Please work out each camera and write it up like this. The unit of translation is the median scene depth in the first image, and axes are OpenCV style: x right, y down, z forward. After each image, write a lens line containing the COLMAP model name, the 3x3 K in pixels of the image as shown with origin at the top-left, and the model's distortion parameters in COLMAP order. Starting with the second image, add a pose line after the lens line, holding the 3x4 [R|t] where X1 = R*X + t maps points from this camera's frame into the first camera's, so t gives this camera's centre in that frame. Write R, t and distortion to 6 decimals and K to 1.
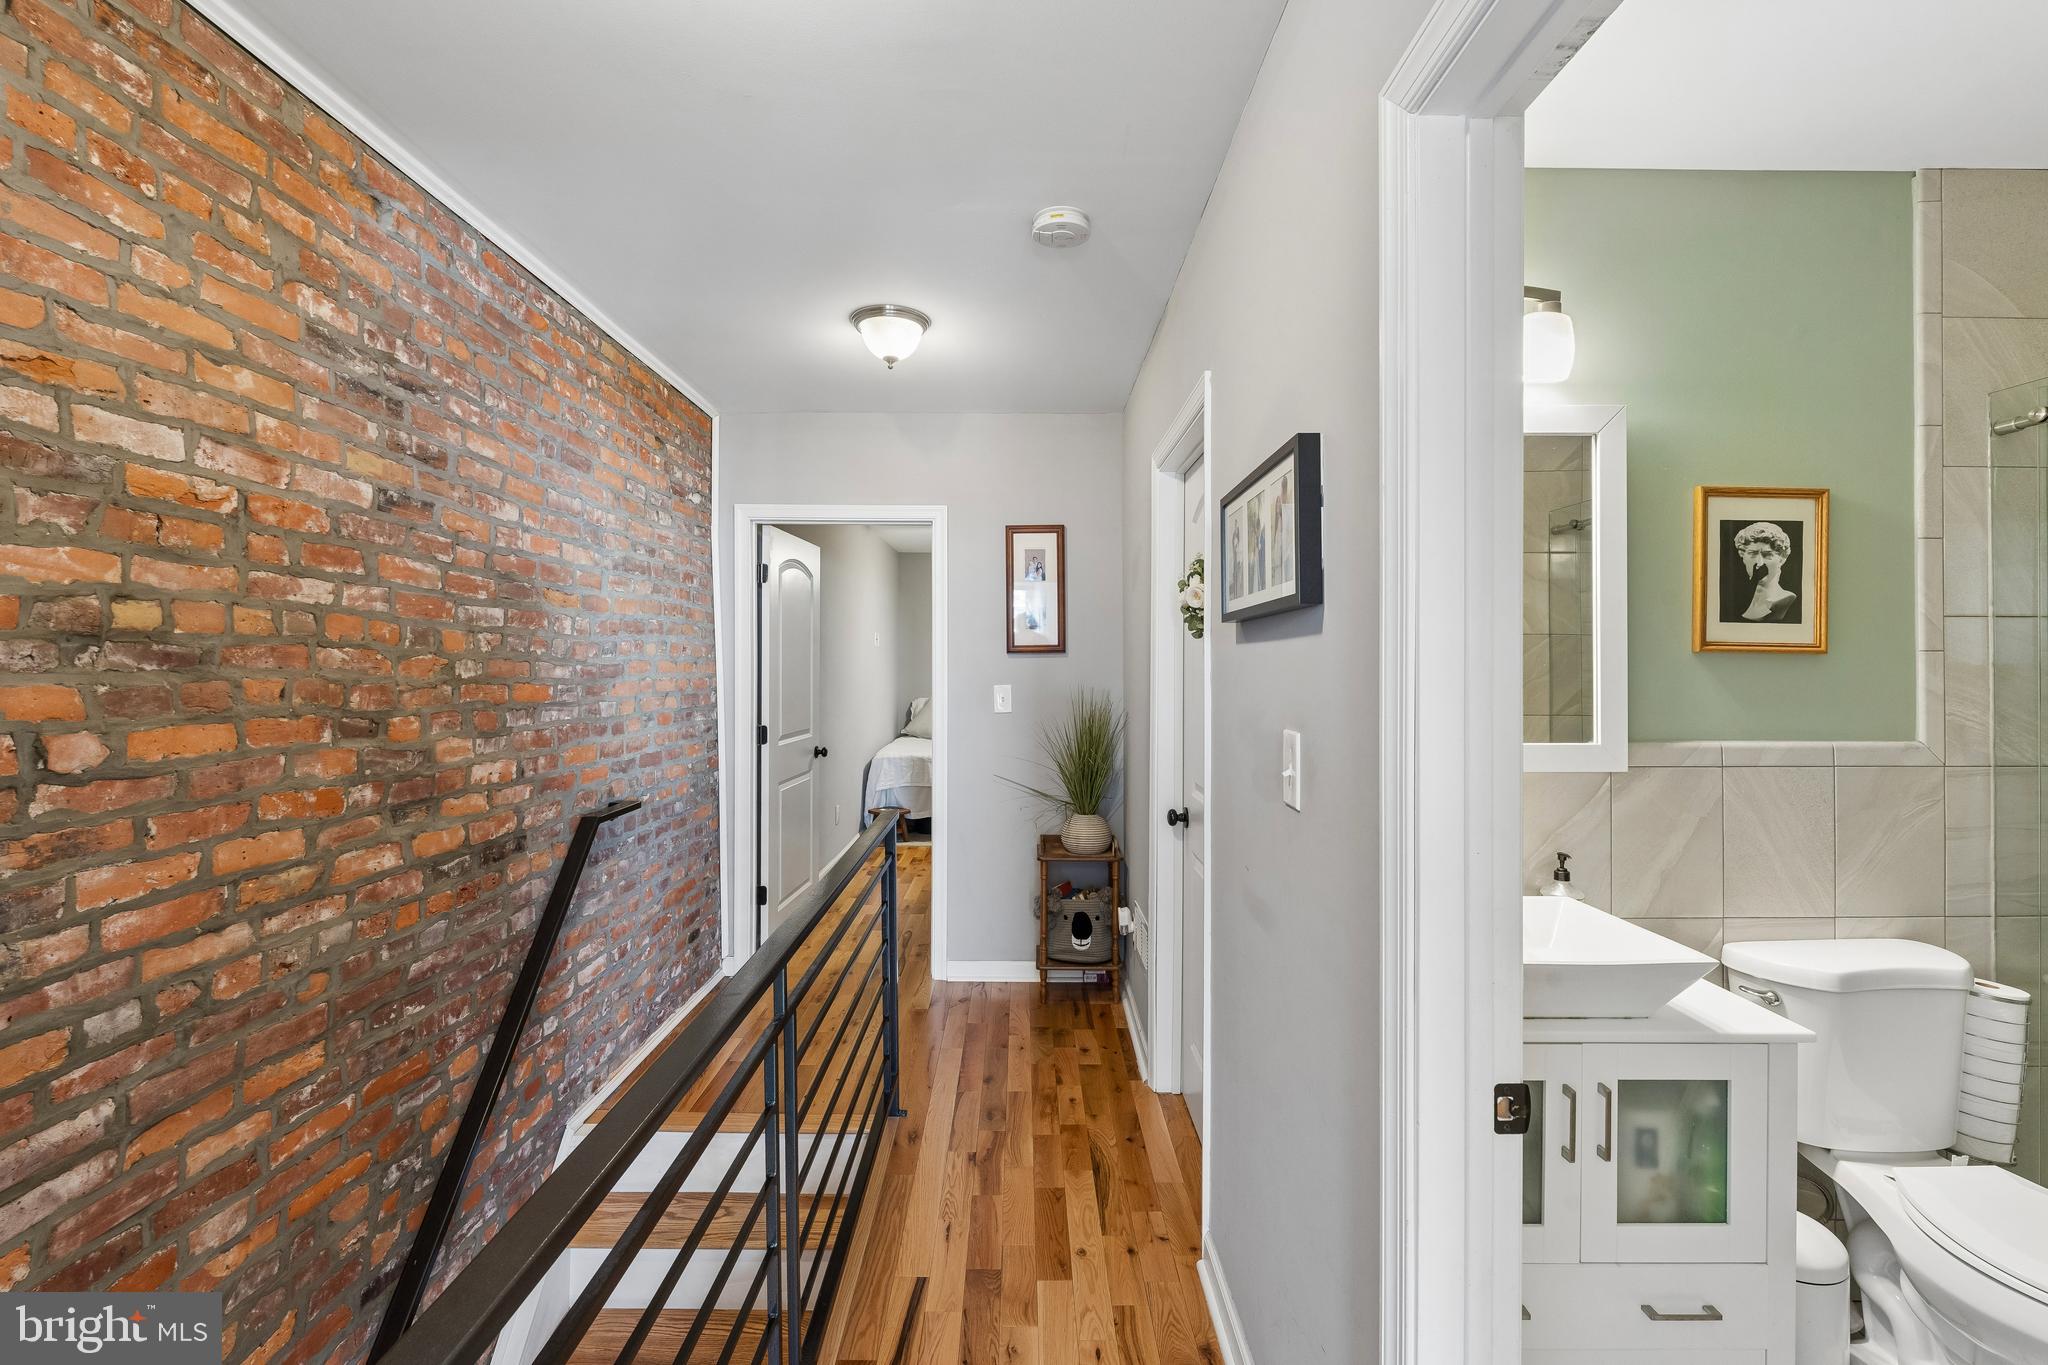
lens RADIAL K [[900.5, 0, 1025.2], [0, 900.5, 662.3], [0, 0, 1]] dist [-0.005688, 0.000667]
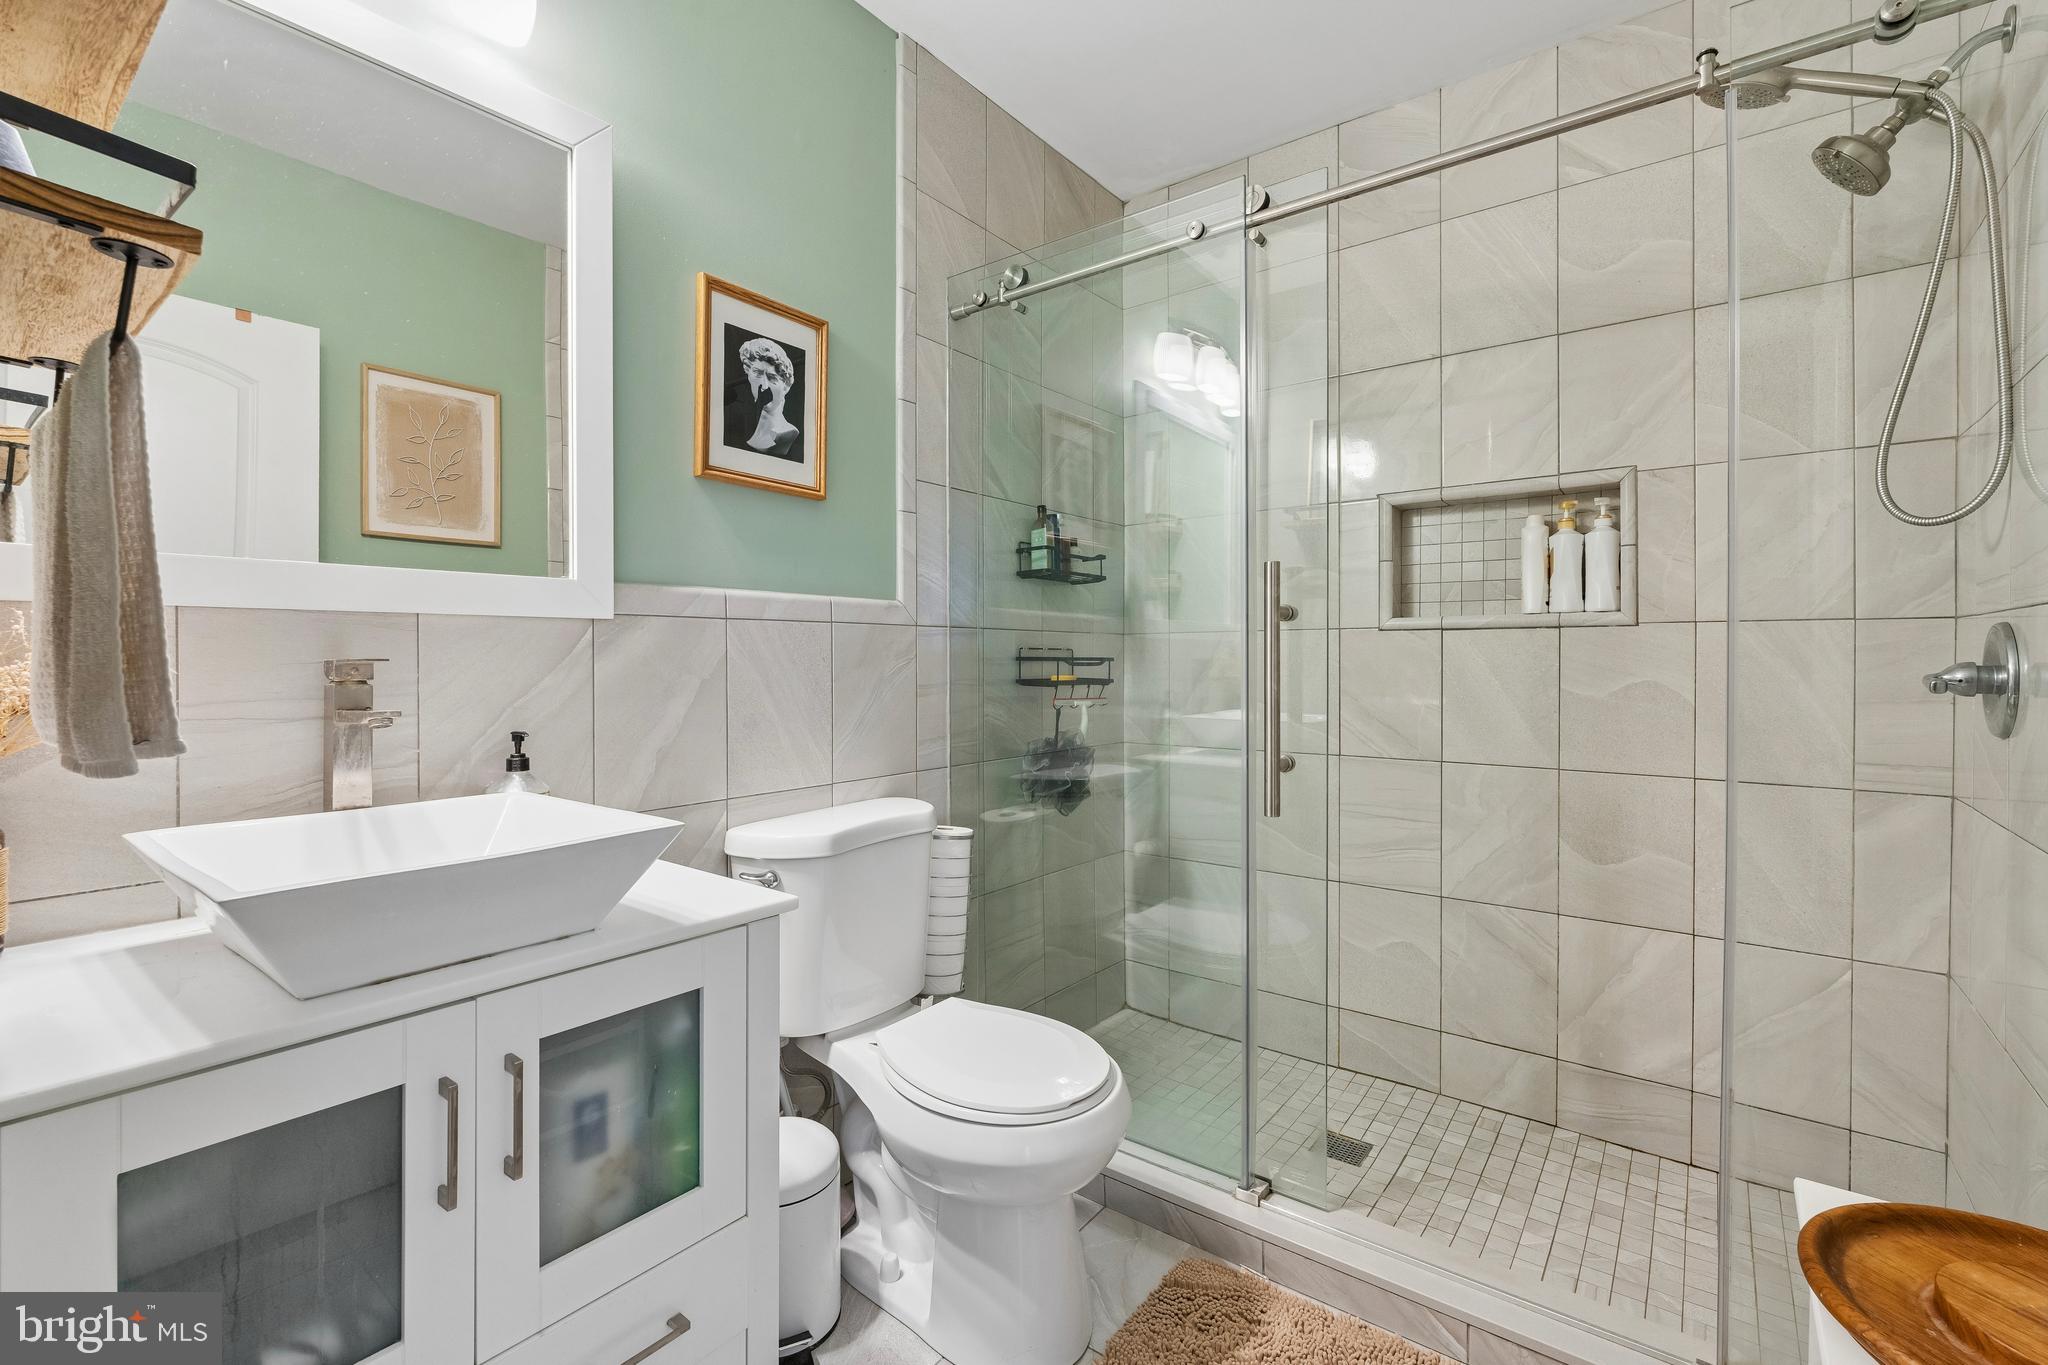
lens RADIAL K [[900.5, 0, 1035.5], [0, 900.5, 674.9], [0, 0, 1]] dist [-0.005688, 0.000667]
pose [[0.601294, -0.012439, 0.798931, 0.293750], [-0.005261, 0.999796, 0.019525, 0.157008], [-0.799011, -0.015943, 0.601105, 0.279668]]
